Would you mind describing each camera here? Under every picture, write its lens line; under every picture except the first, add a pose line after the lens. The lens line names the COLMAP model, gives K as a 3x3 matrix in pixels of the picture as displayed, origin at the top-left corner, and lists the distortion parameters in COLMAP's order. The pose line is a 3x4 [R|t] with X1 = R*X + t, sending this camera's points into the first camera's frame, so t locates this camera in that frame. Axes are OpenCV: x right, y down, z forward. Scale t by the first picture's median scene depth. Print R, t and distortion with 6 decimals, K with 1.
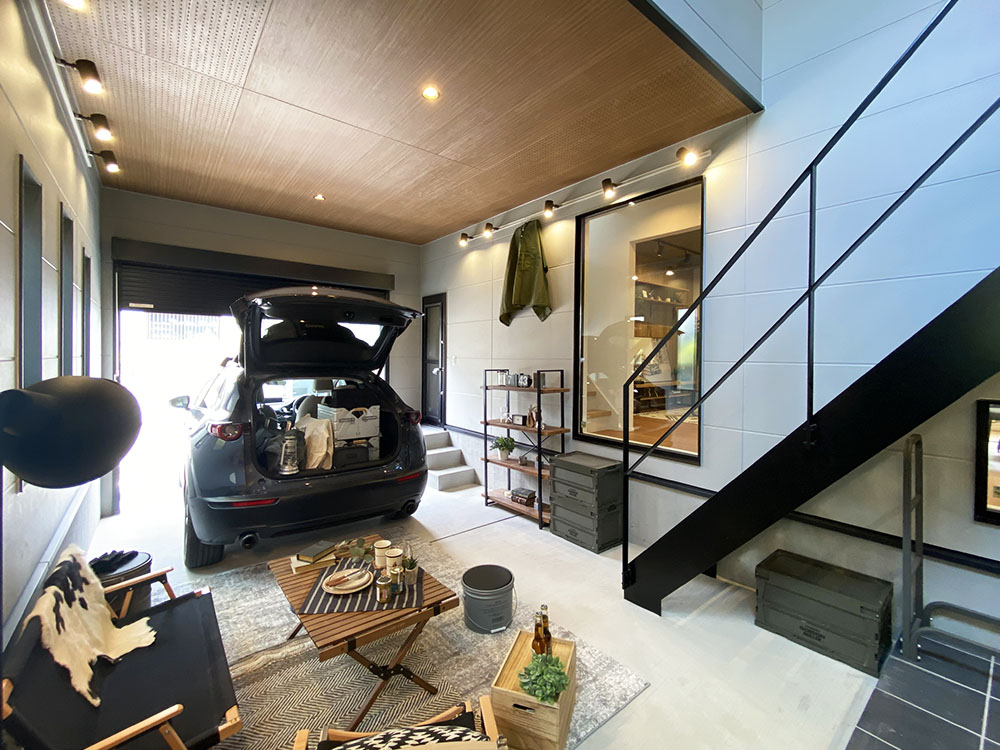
lens RADIAL K [[410.1, 0, 492.3], [0, 410.1, 373.8], [0, 0, 1]] dist [0.002606, -0.000513]
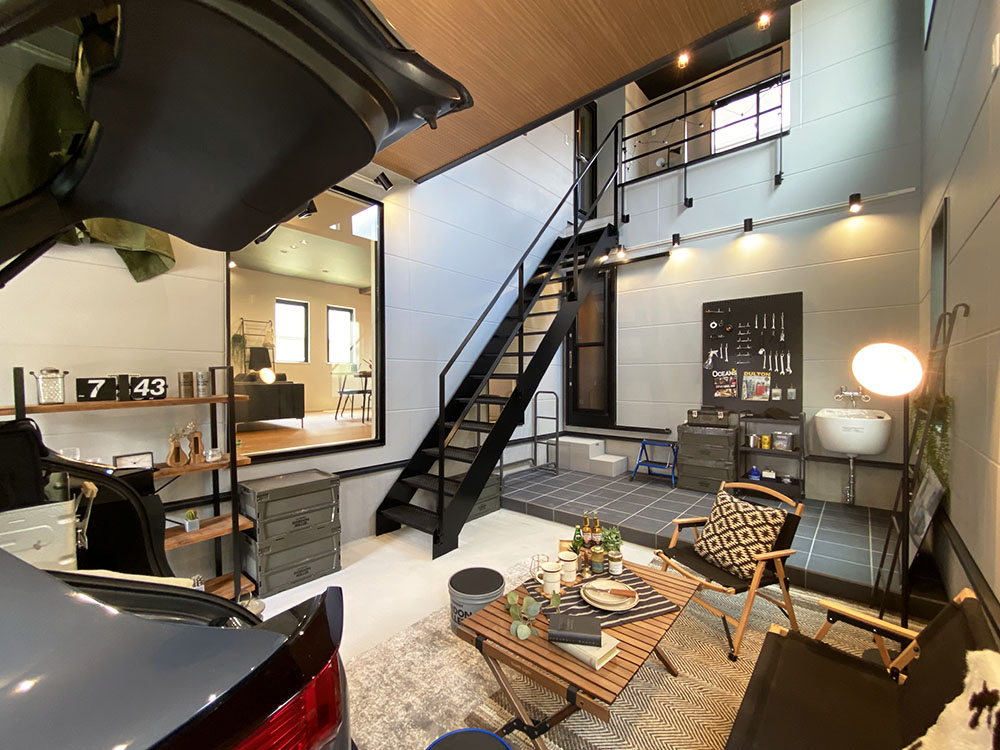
lens RADIAL K [[419.8, 0, 501.9], [0, 419.8, 379.0], [0, 0, 1]] dist [-0.000804, -0.000325]
pose [[-0.166733, -0.019658, 0.985806, -0.800954], [0.005344, 0.999769, 0.020841, -0.002333], [-0.985988, 0.008743, -0.166589, 0.878782]]
